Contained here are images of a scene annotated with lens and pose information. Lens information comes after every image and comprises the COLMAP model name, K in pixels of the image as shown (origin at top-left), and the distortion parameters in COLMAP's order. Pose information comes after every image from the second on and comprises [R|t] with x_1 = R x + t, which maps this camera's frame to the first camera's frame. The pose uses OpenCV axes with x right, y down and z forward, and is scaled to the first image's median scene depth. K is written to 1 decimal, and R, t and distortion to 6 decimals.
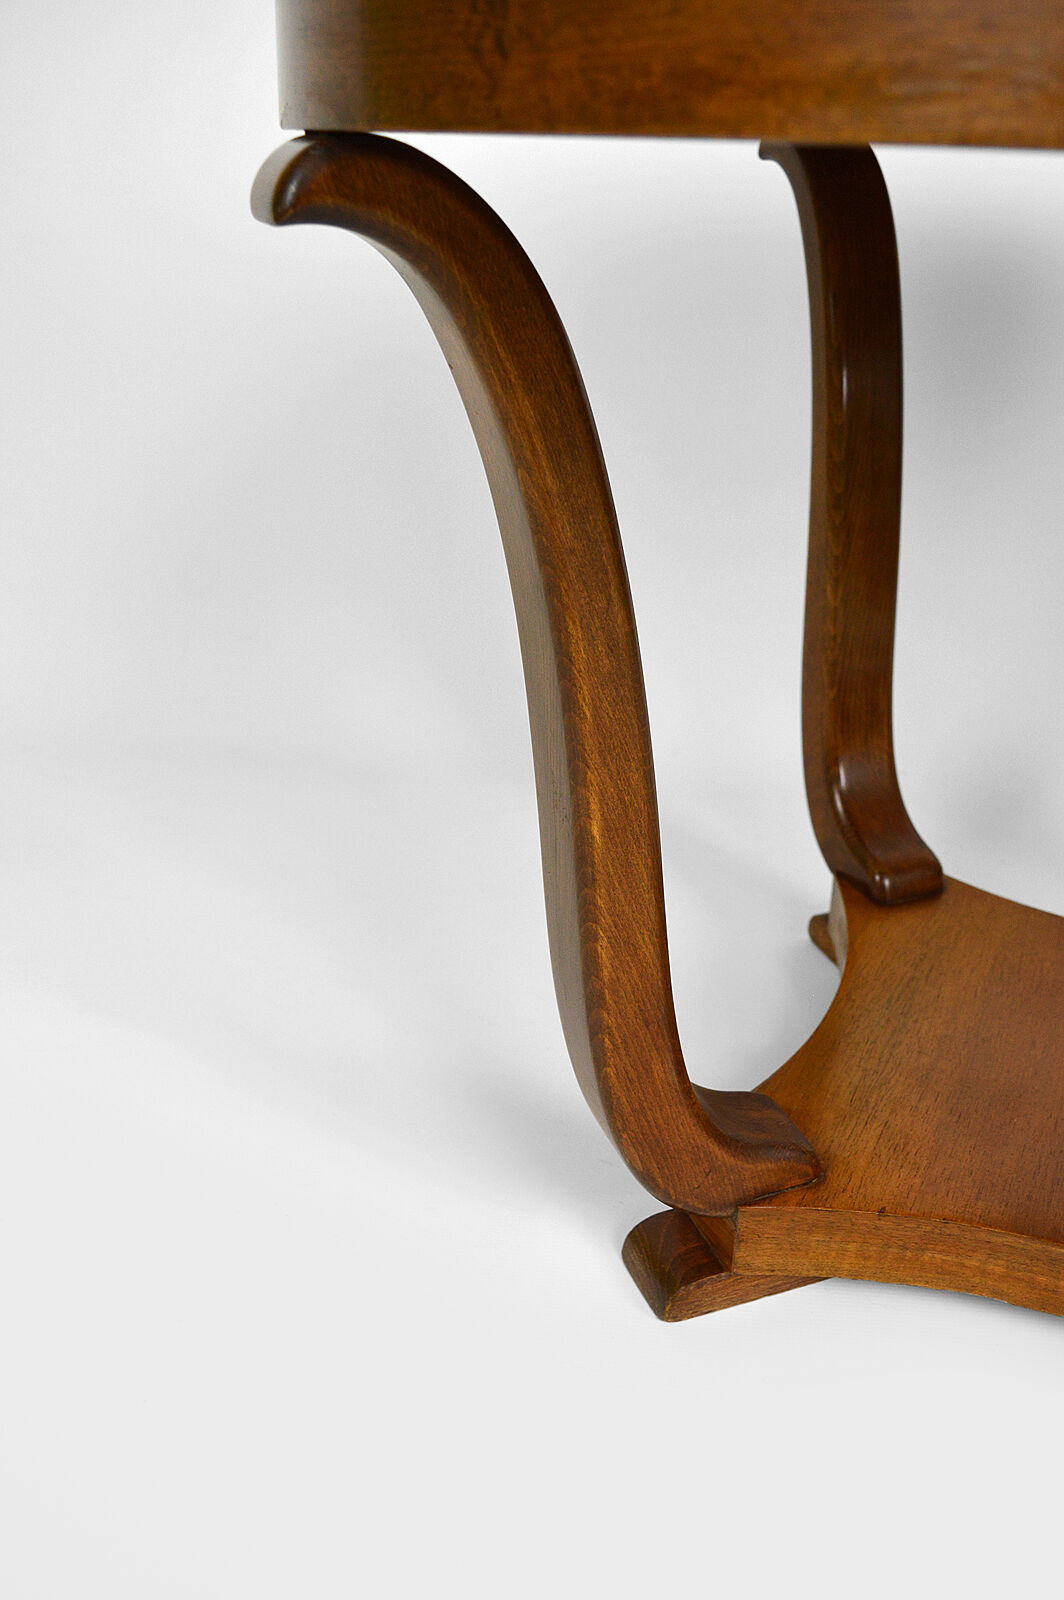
lens RADIAL K [[1469.2, 0, 533.8], [0, 1469.2, 809.7], [0, 0, 1]] dist [-0.083426, 0.000000]
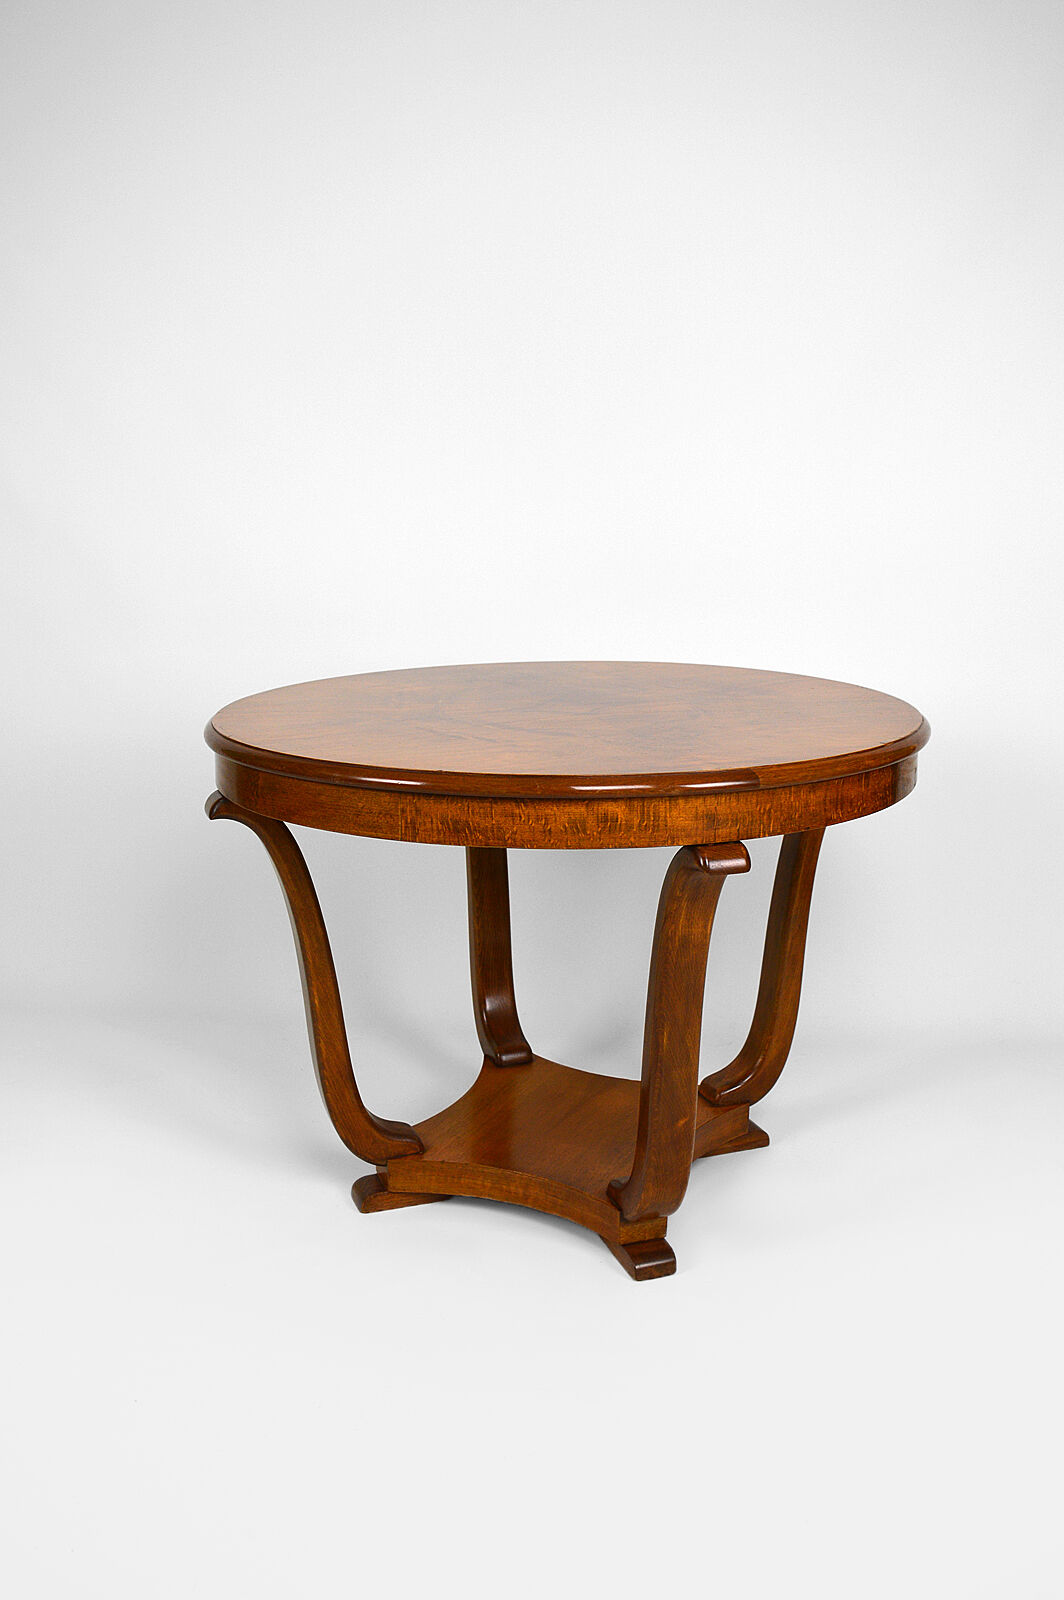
lens RADIAL K [[1469.2, 0, 525.6], [0, 1469.2, 799.0], [0, 0, 1]] dist [-0.083426, 0.000000]
pose [[0.999926, -0.009680, -0.007341, 0.407313], [0.007673, 0.971671, -0.236211, 0.264333], [0.009420, 0.236138, 0.971674, -1.635661]]
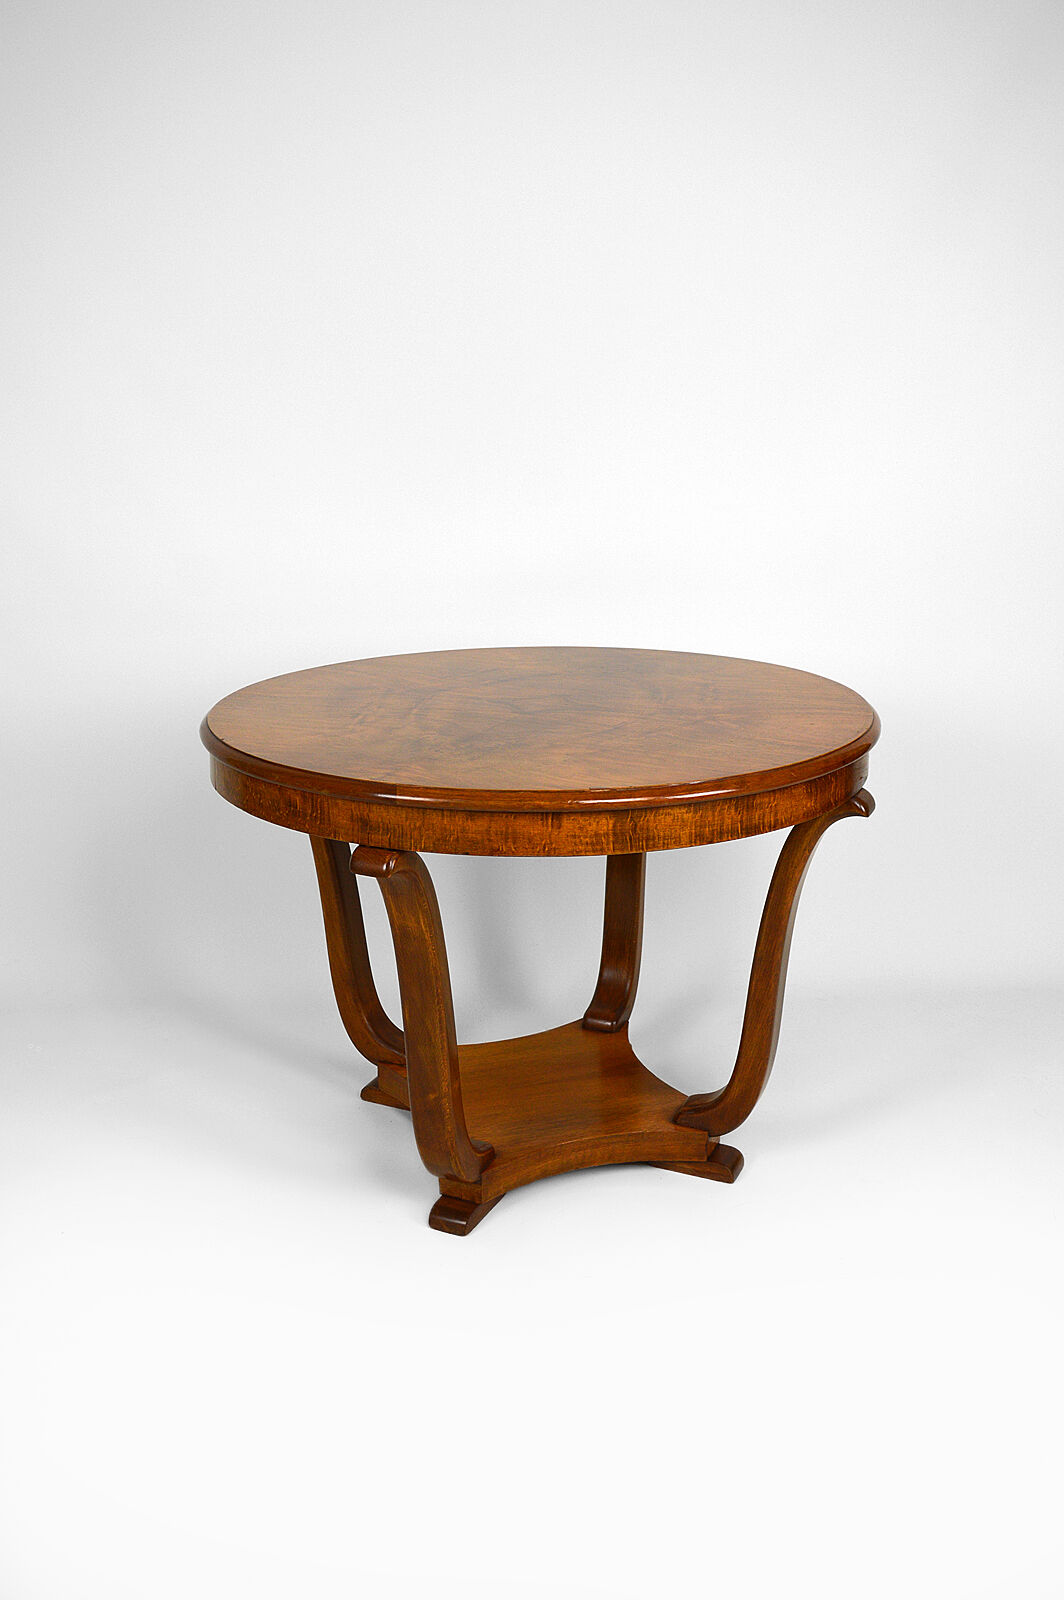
lens RADIAL K [[1469.2, 0, 533.2], [0, 1469.2, 810.3], [0, 0, 1]] dist [-0.083426, 0.000000]
pose [[0.712357, 0.188455, -0.676041, 2.311239], [-0.300782, 0.952303, -0.051473, -0.162389], [0.634096, 0.240008, 0.735064, -1.140687]]
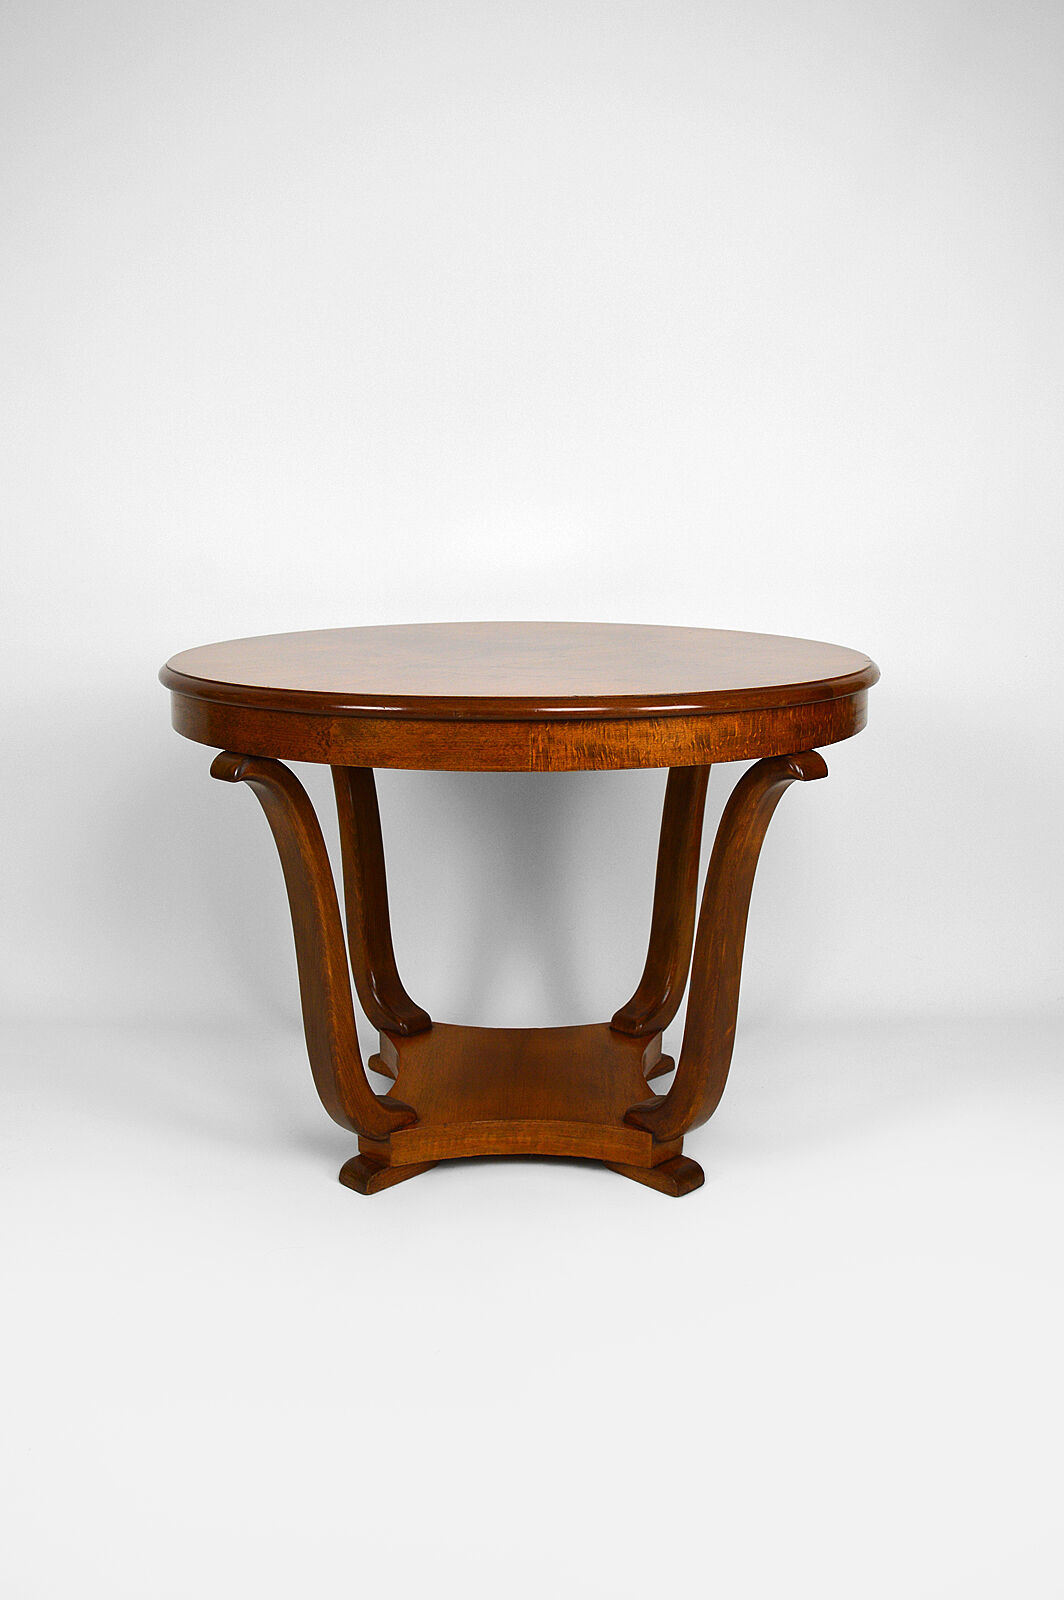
lens RADIAL K [[1469.2, 0, 515.4], [0, 1469.2, 799.9], [0, 0, 1]] dist [-0.083426, 0.000000]
pose [[0.907630, -0.089940, 0.410024, -0.622164], [0.190160, 0.958898, -0.210603, 0.292581], [-0.374229, 0.269119, 0.887427, -1.401623]]
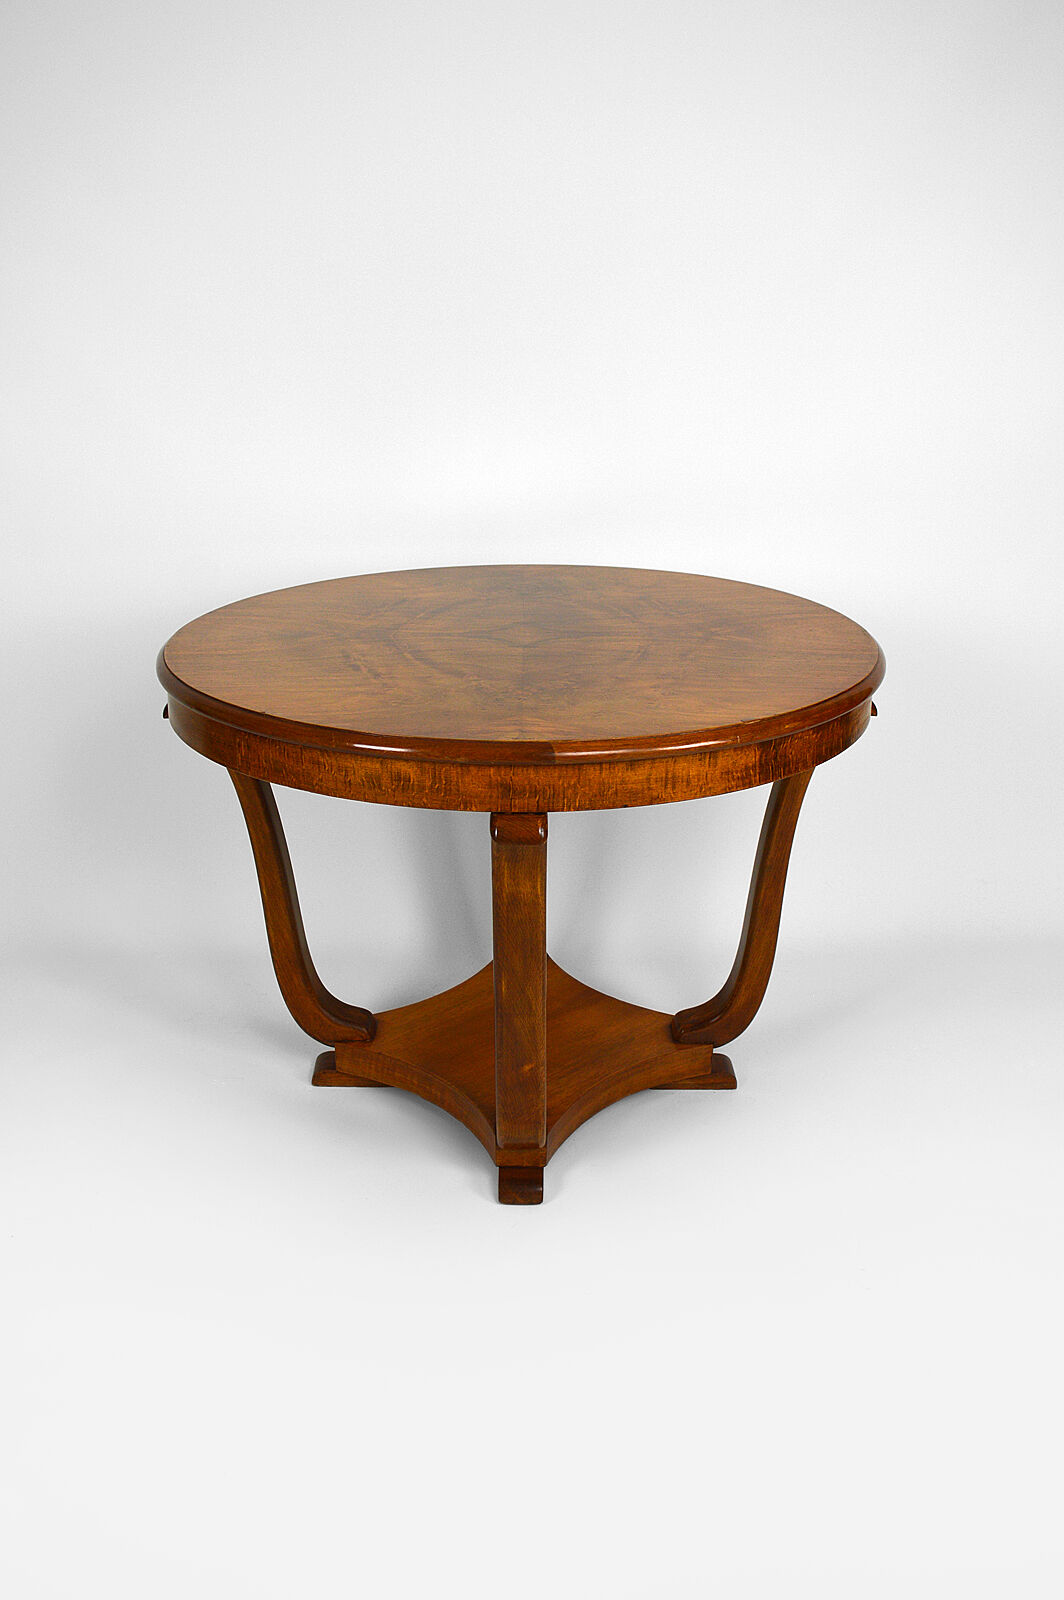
lens RADIAL K [[1469.2, 0, 531.0], [0, 1469.2, 797.3], [0, 0, 1]] dist [-0.083426, 0.000000]
pose [[0.941076, 0.113570, -0.318555, 1.311585], [-0.146436, 0.985889, -0.081114, -0.012991], [0.304847, 0.122983, 0.944428, -1.543191]]
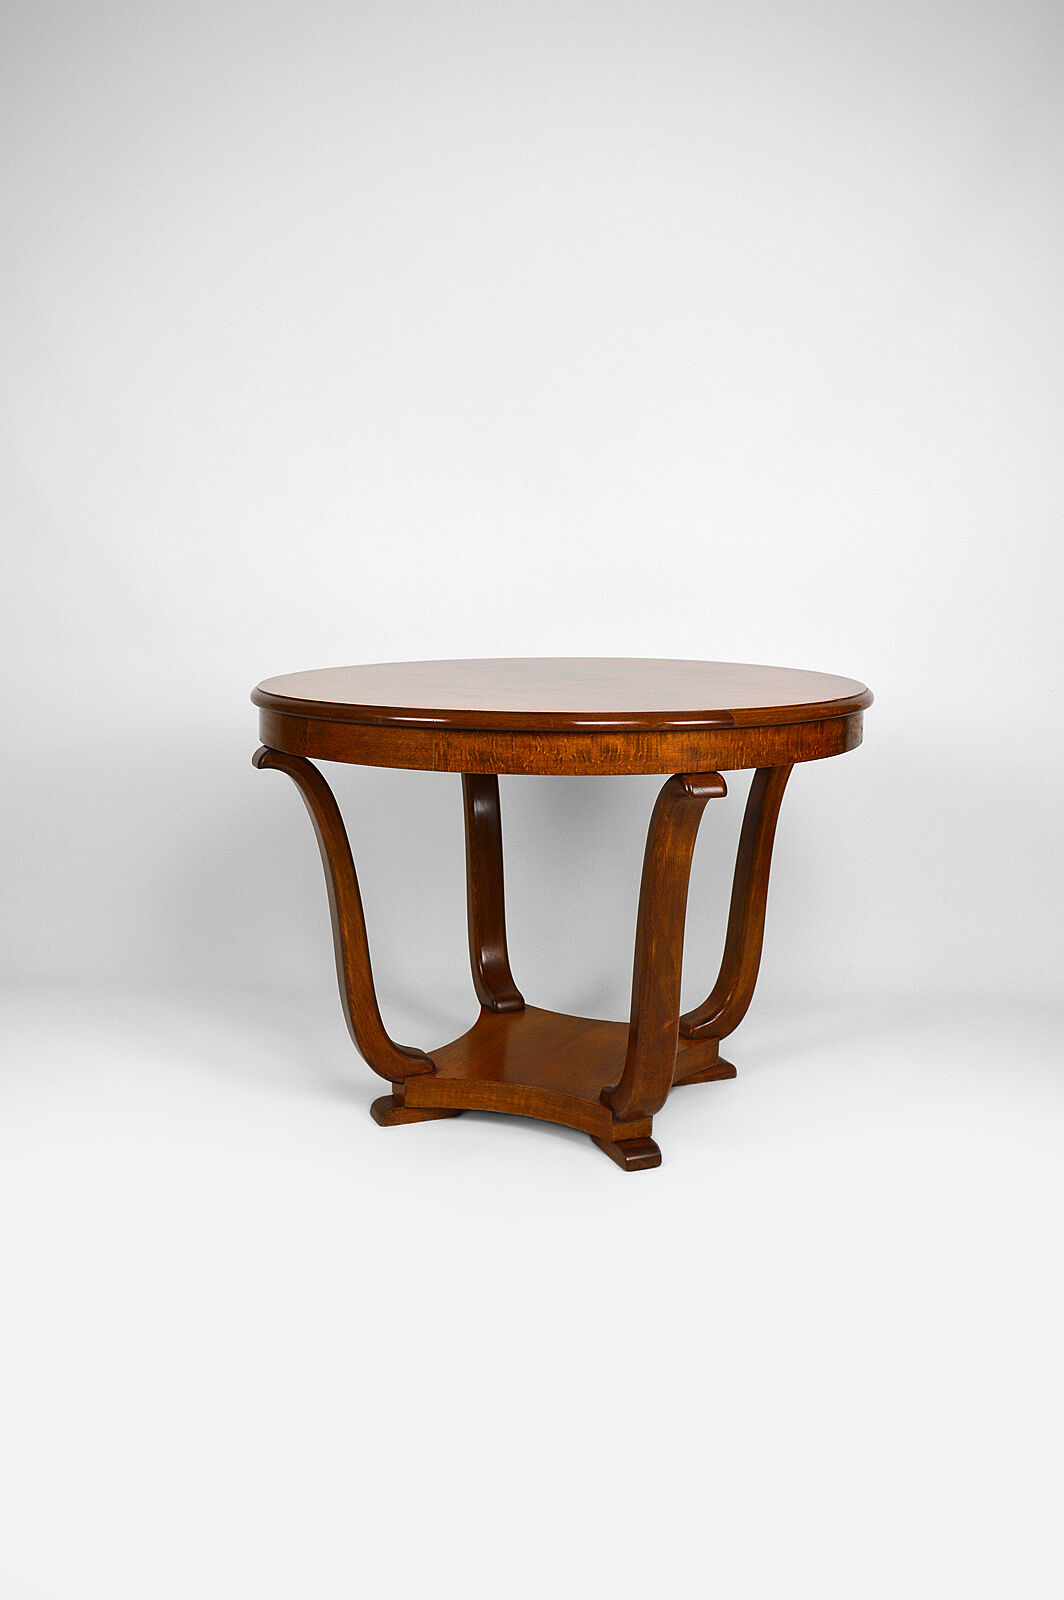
lens RADIAL K [[1469.2, 0, 526.0], [0, 1469.2, 799.4], [0, 0, 1]] dist [-0.083426, 0.000000]
pose [[0.999420, -0.008069, 0.033087, 0.289670], [0.017158, 0.958521, -0.284504, 0.574019], [-0.029419, 0.284907, 0.958104, -1.954468]]
